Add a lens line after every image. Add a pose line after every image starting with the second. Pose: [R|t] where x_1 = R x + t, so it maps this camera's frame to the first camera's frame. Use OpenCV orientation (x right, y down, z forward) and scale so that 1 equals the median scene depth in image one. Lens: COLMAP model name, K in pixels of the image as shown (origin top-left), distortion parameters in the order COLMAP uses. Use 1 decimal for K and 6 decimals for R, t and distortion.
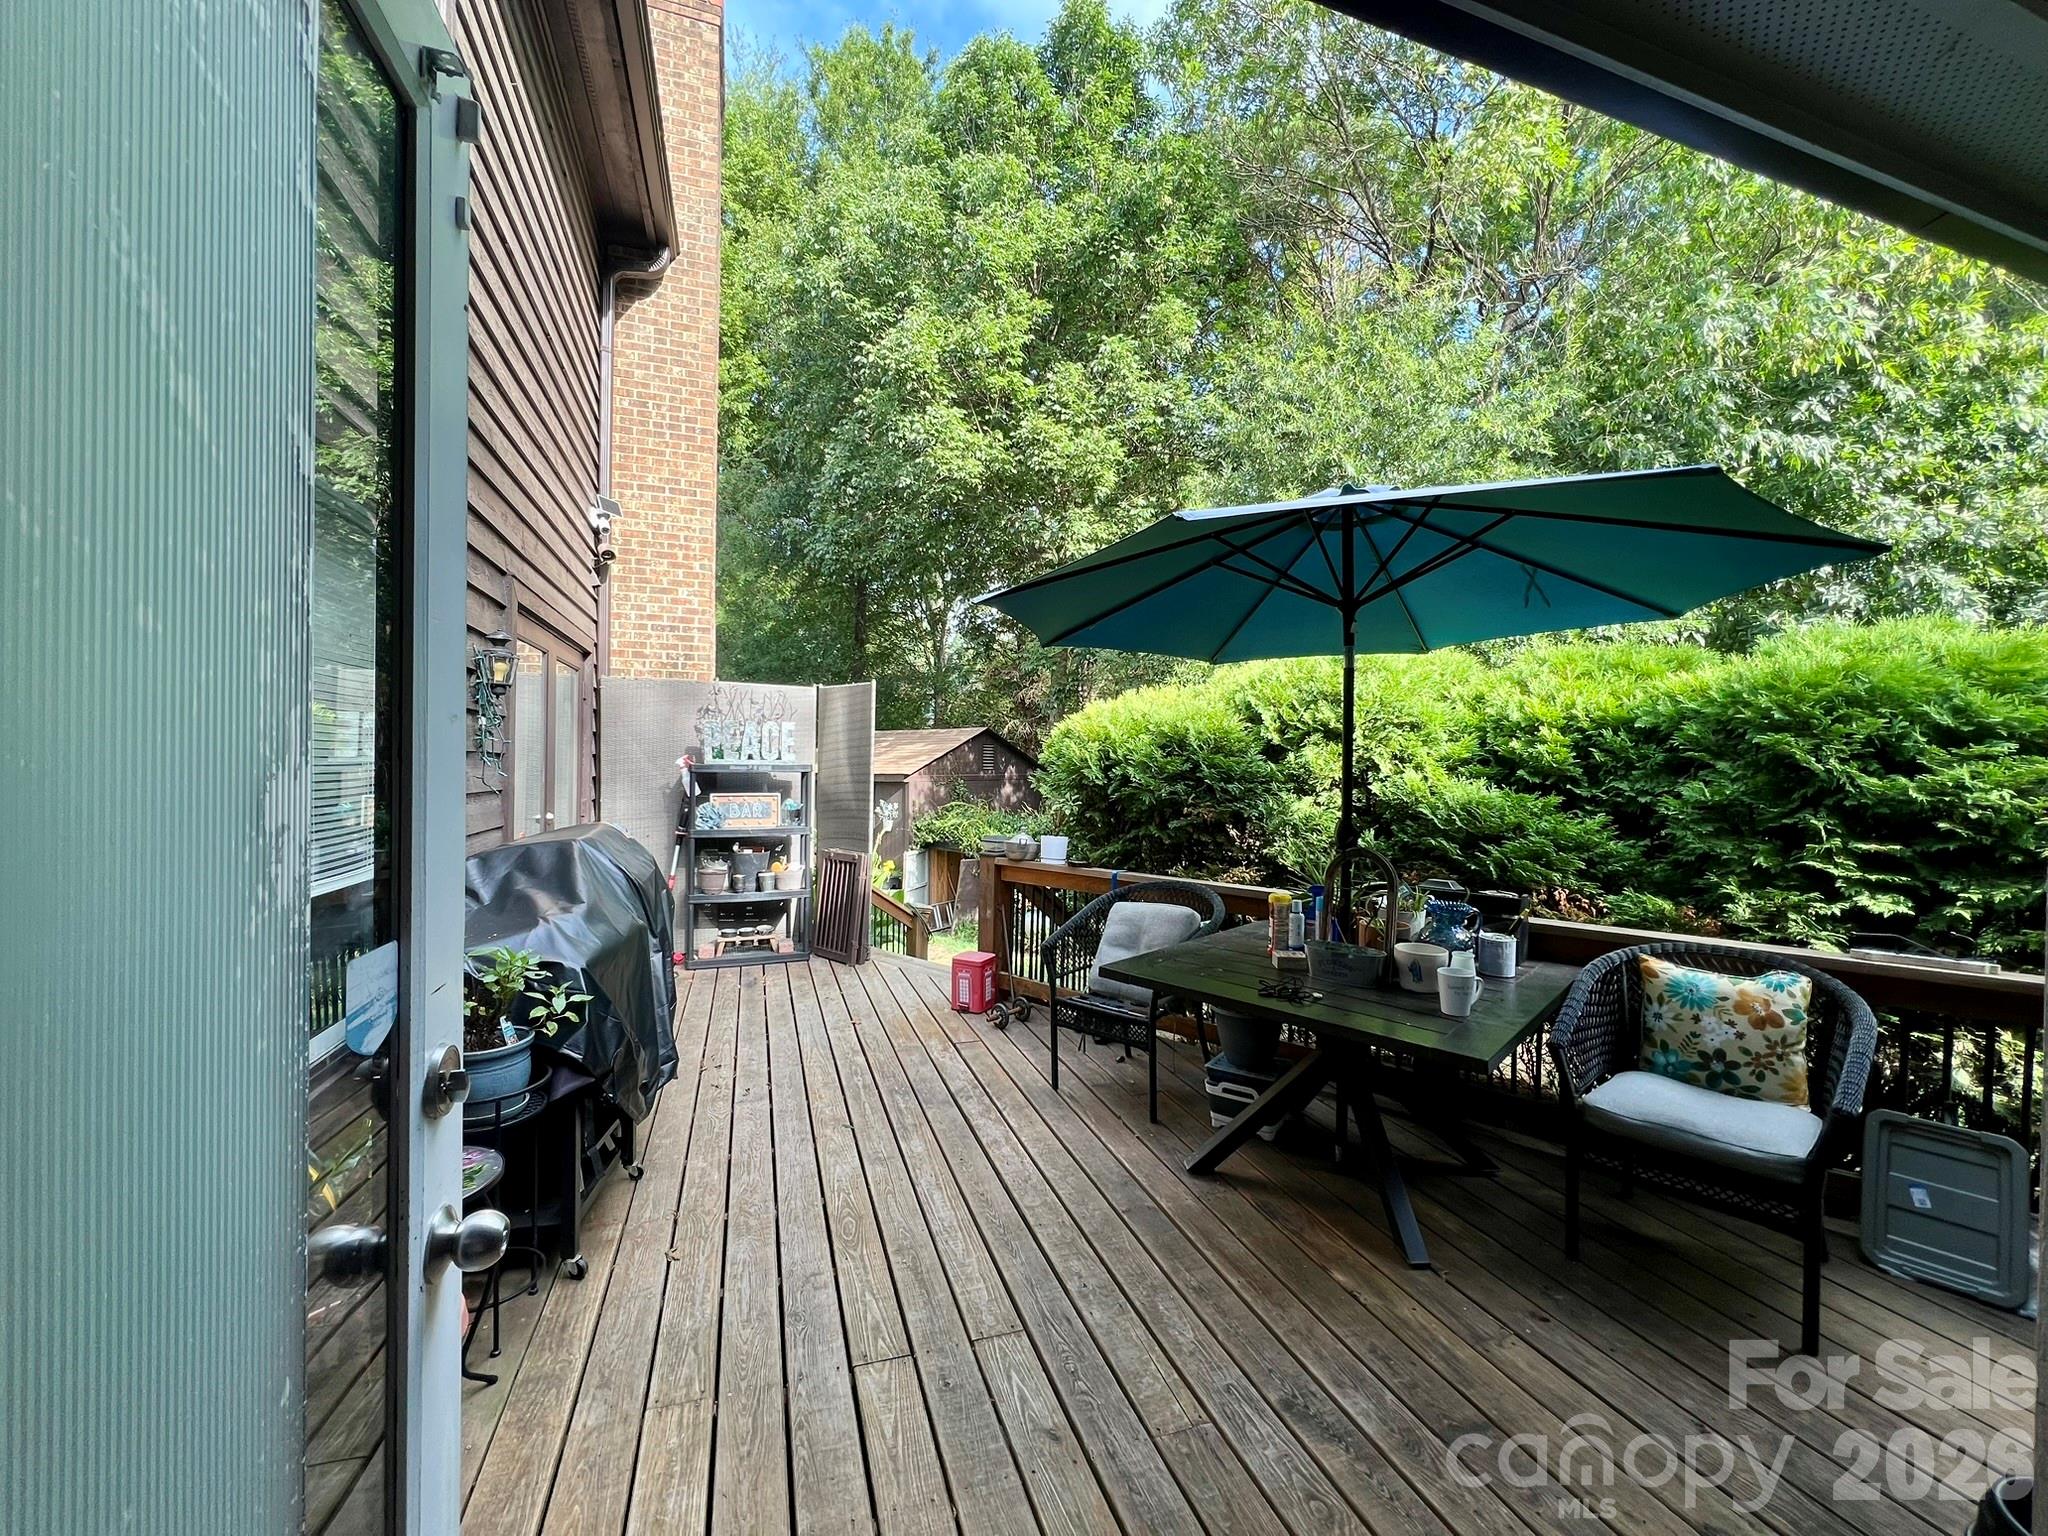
lens RADIAL K [[814.7, 0, 1024.6], [0, 814.7, 762.7], [0, 0, 1]] dist [-0.001904, -0.000335]
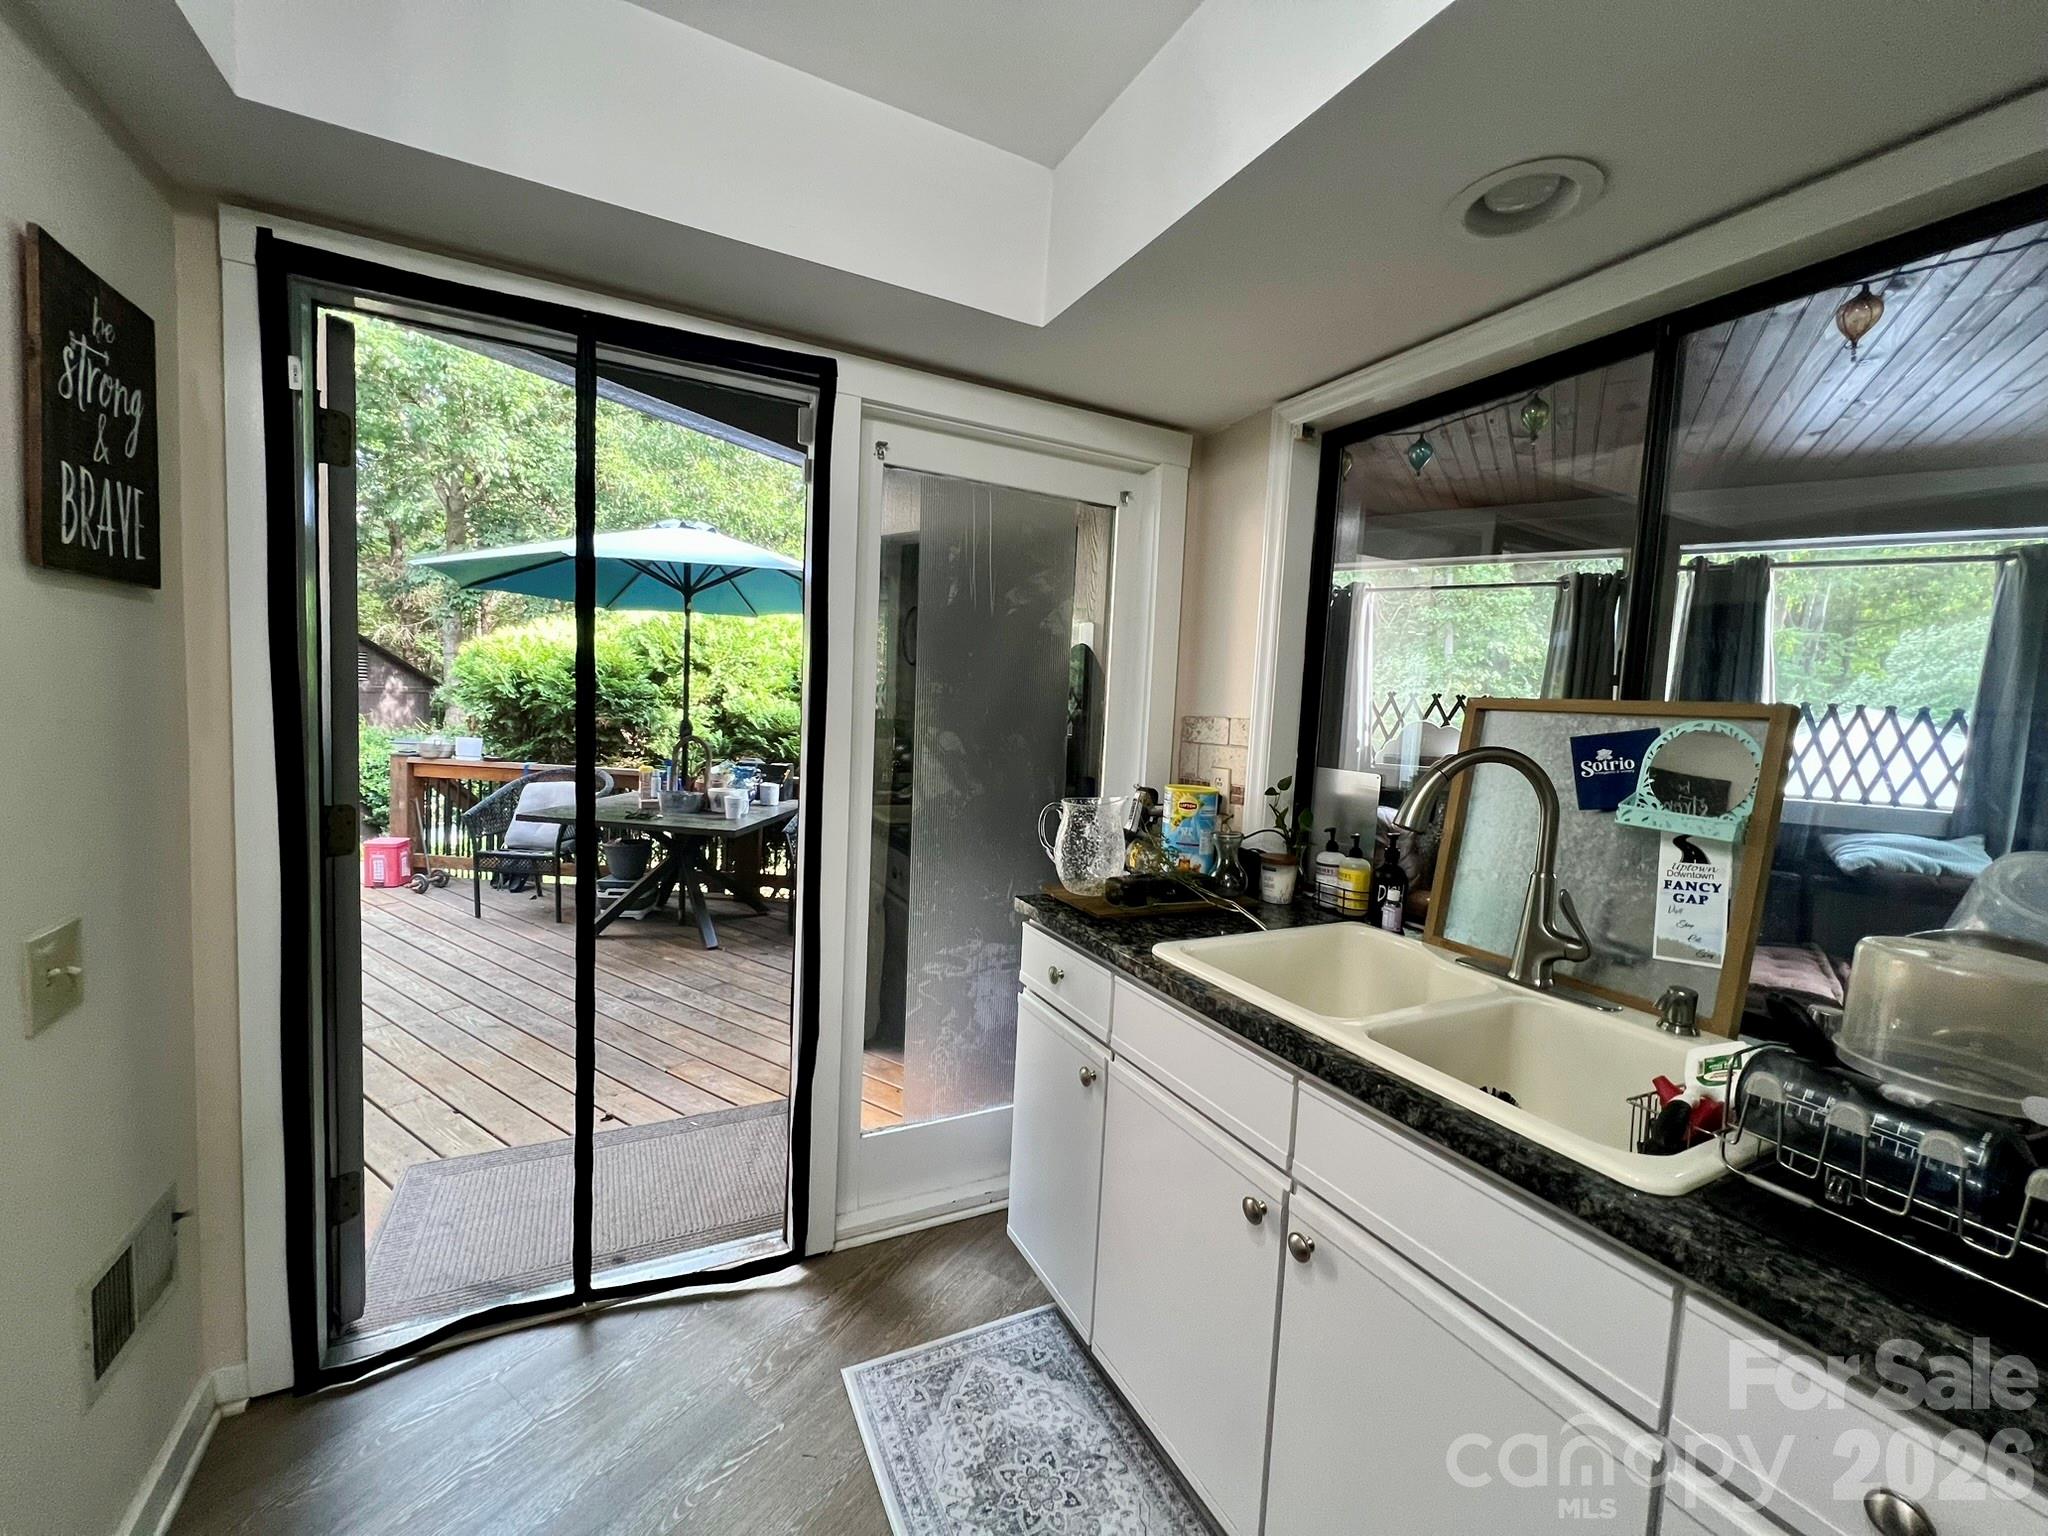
lens RADIAL K [[814.7, 0, 1024.6], [0, 814.7, 762.7], [0, 0, 1]] dist [-0.001904, -0.000335]
pose [[0.789681, -0.018647, 0.613234, -0.059469], [-0.037842, 0.996154, 0.079020, -0.001646], [-0.612350, -0.085607, 0.785939, -0.515711]]
